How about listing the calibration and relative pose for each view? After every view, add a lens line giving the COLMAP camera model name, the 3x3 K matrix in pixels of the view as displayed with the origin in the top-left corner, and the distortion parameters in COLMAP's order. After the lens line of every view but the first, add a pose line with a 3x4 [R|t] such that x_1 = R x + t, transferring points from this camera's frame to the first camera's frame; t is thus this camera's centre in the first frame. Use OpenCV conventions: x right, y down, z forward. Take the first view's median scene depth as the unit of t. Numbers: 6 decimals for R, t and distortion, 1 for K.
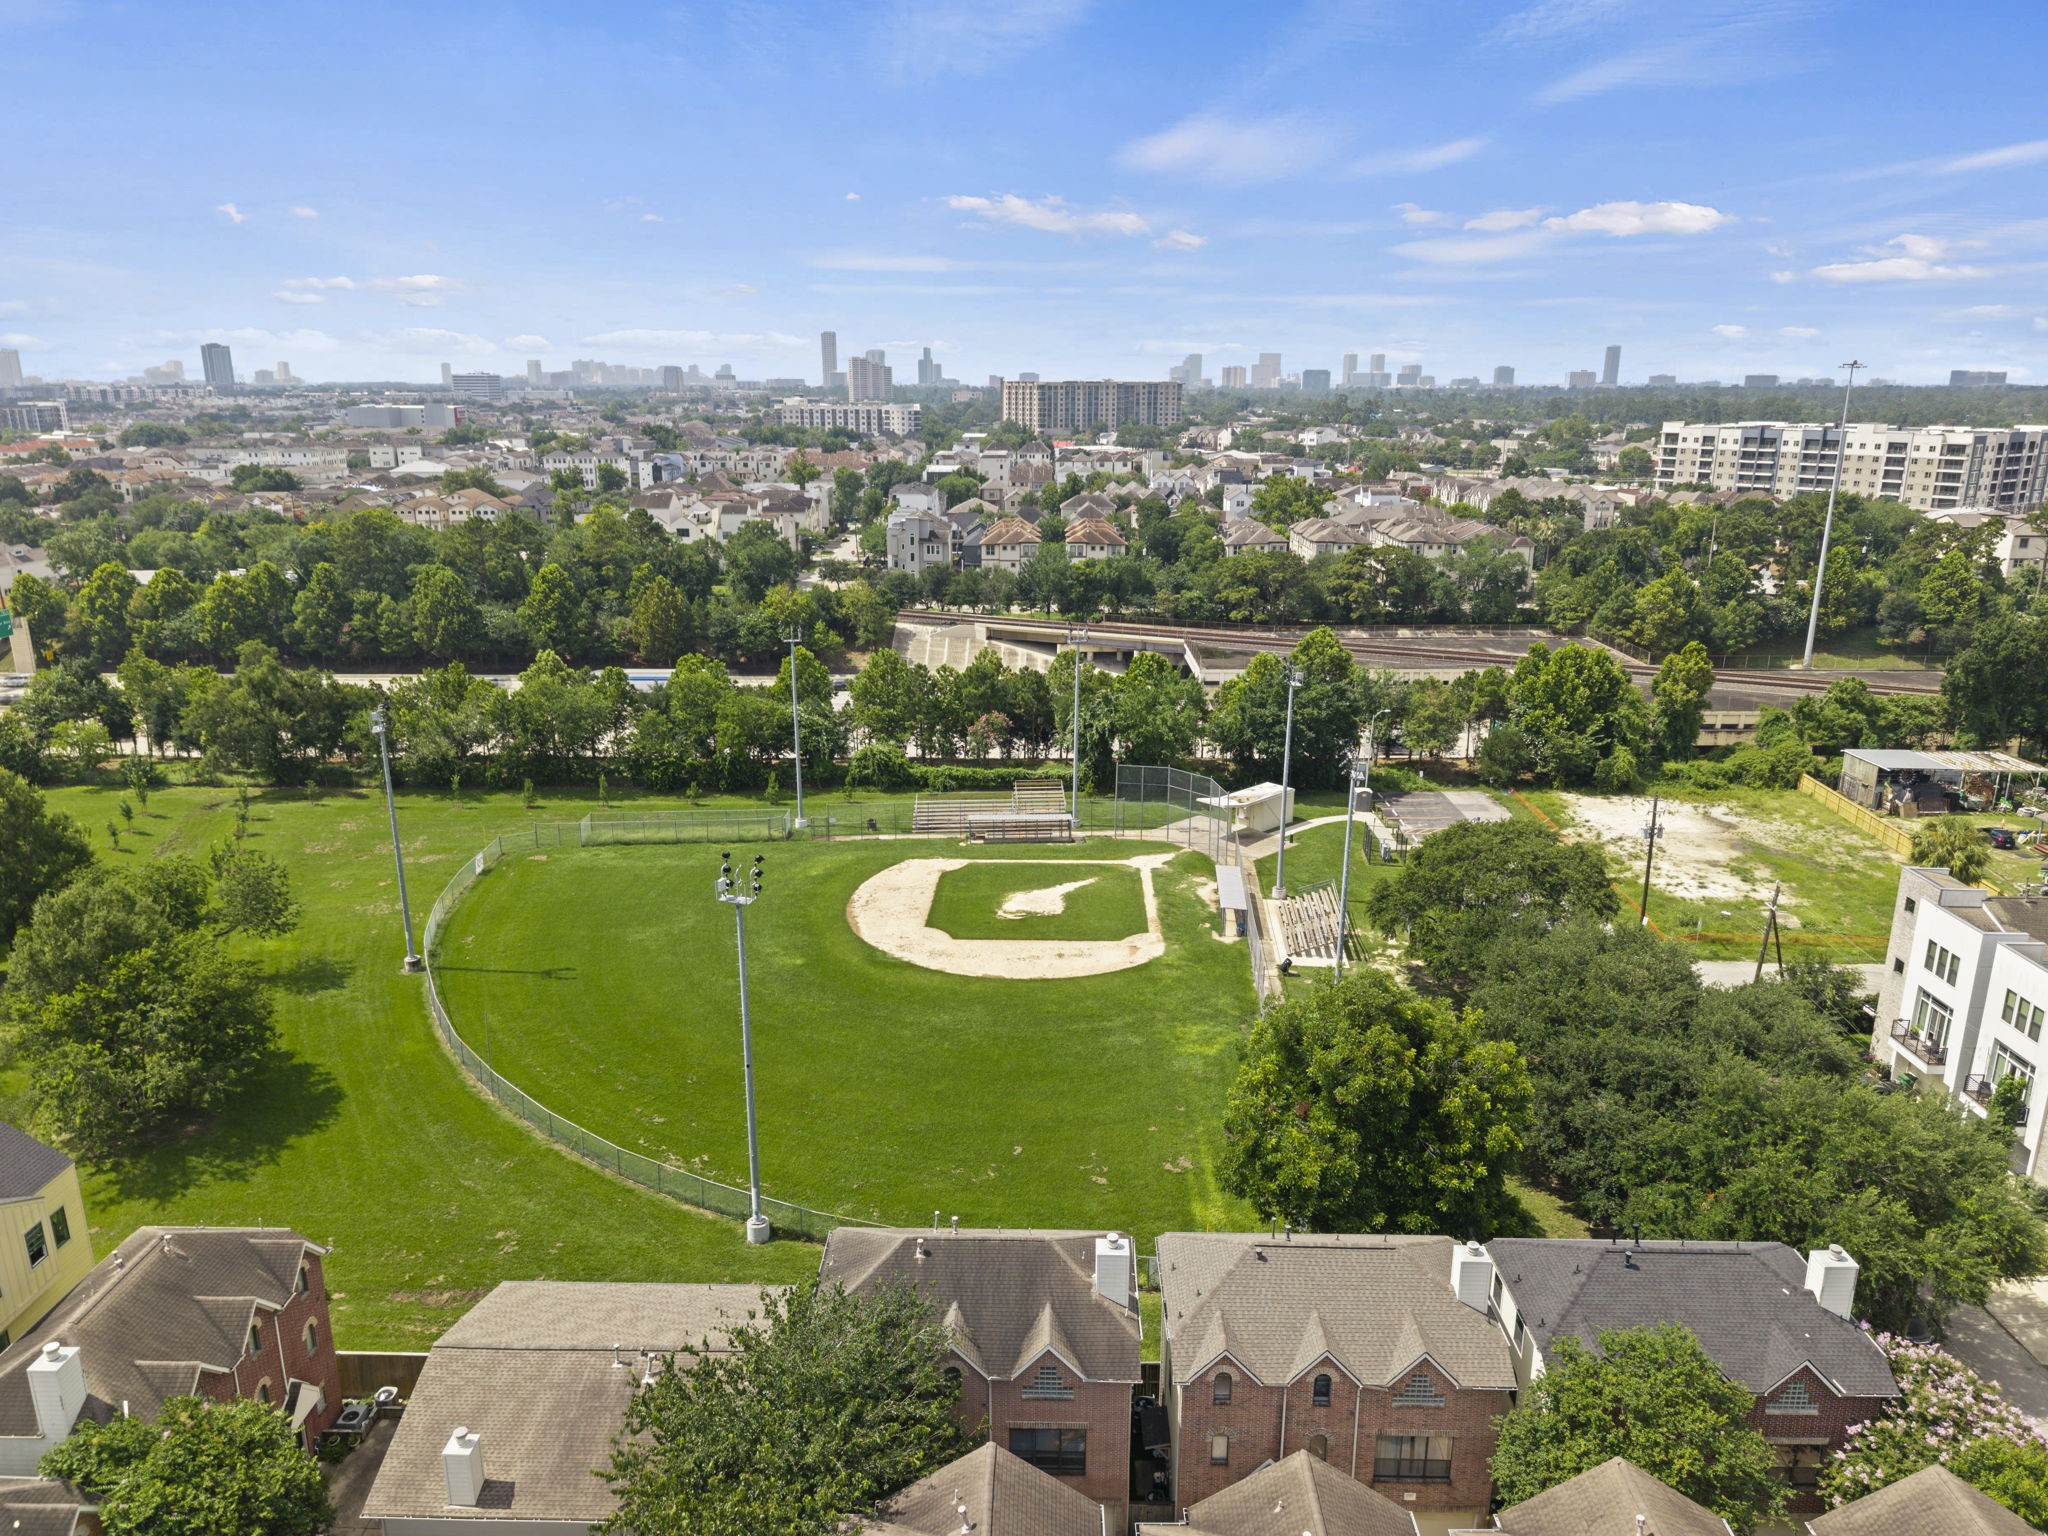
lens RADIAL K [[1370.0, 0, 1024.0], [0, 1370.0, 768.0], [0, 0, 1]] dist [0.043620, -0.067537]
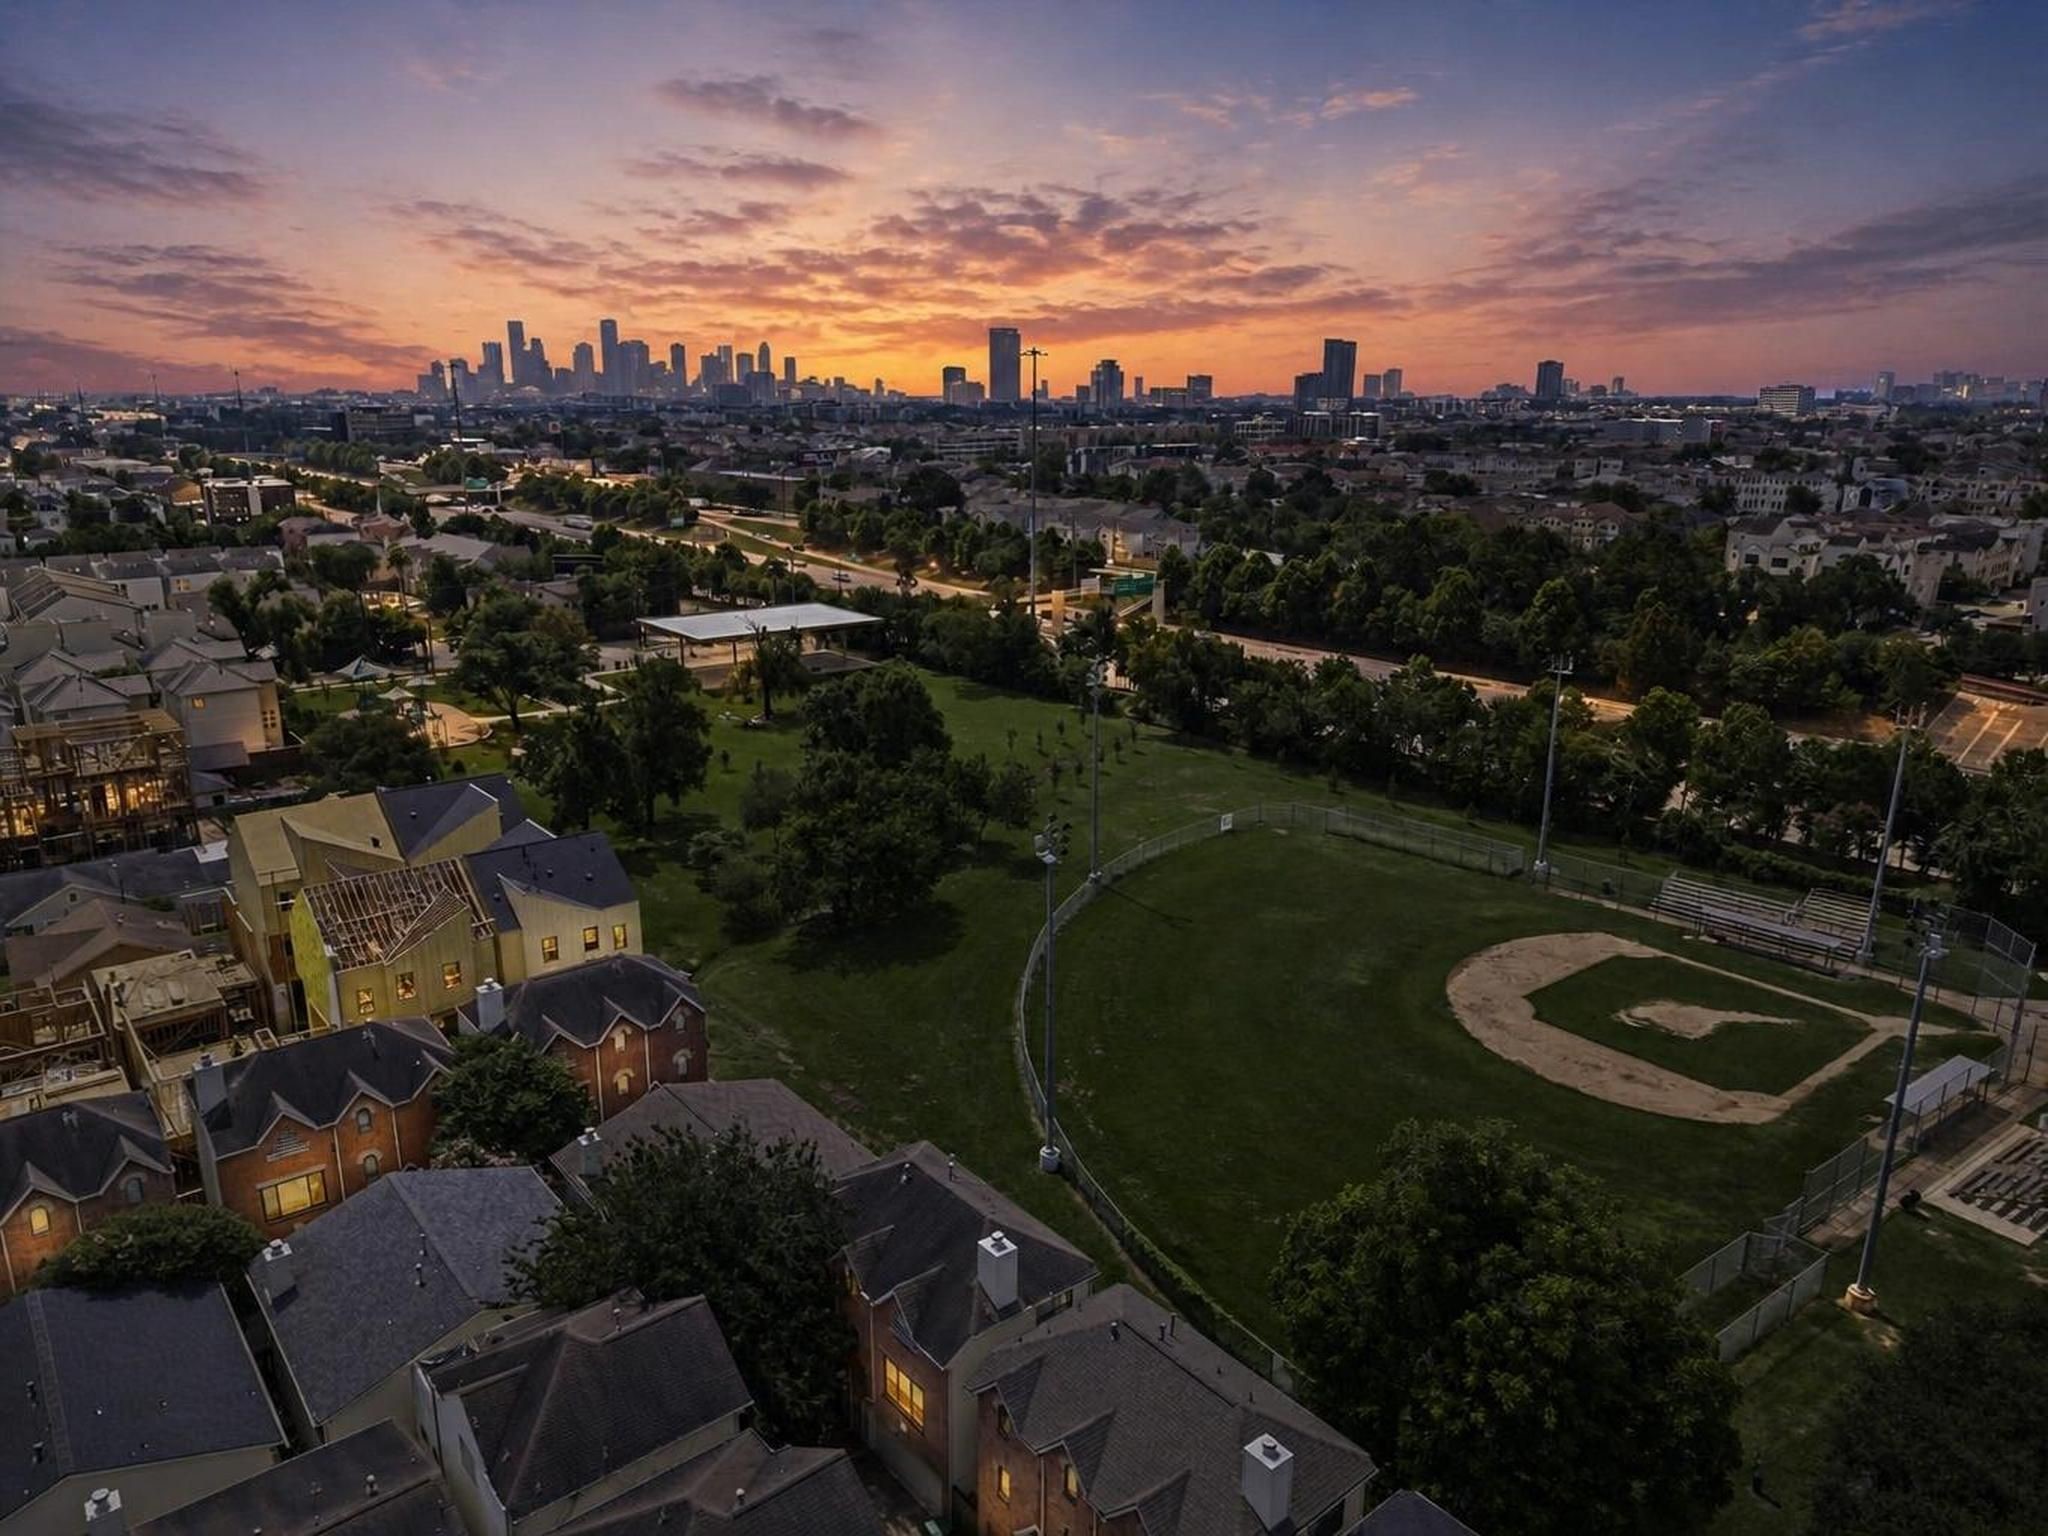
lens RADIAL K [[1370.0, 0, 1024.0], [0, 1370.0, 768.0], [0, 0, 1]] dist [0.043620, -0.067537]
pose [[0.633289, 0.199534, -0.747751, 0.303886], [-0.208765, 0.974419, 0.083211, -0.029785], [0.745226, 0.103408, 0.658745, 0.131833]]
